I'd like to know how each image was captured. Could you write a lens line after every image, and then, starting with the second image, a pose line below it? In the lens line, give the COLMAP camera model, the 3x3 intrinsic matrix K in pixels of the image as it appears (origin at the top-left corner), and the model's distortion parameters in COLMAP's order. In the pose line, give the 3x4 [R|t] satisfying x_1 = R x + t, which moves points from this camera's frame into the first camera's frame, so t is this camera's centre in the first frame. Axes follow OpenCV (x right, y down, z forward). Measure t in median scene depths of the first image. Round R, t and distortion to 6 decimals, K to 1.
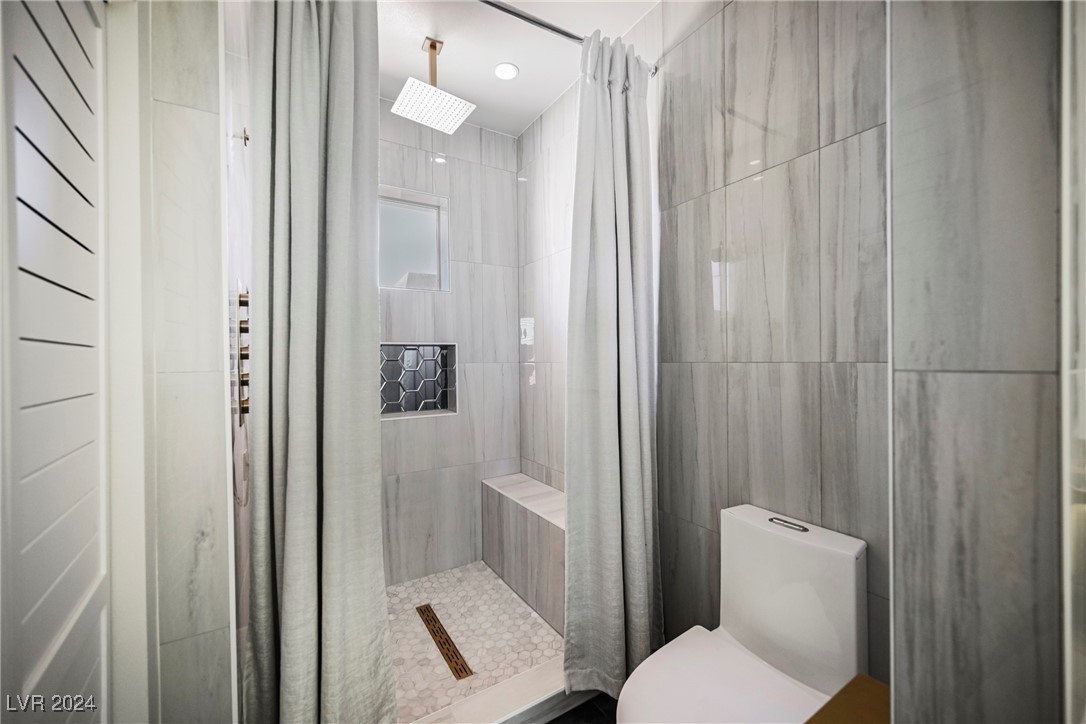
lens RADIAL K [[423.3, 0, 544.7], [0, 423.3, 362.5], [0, 0, 1]] dist [-0.000809, 0.000234]
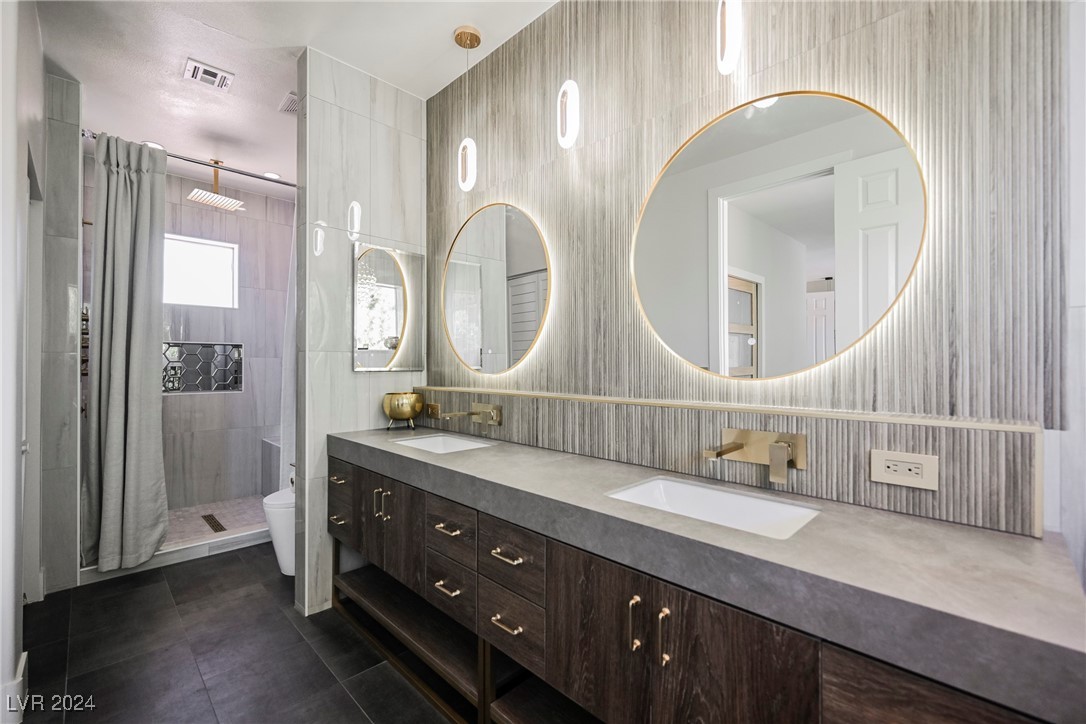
lens RADIAL K [[458.3, 0, 543.0], [0, 458.3, 362.0], [0, 0, 1]] dist [-0.003985, -0.000258]
pose [[0.973387, 0.013485, 0.228772, 0.506492], [-0.010044, 0.999818, -0.016201, 0.038303], [-0.228949, 0.013472, 0.973345, -0.888646]]
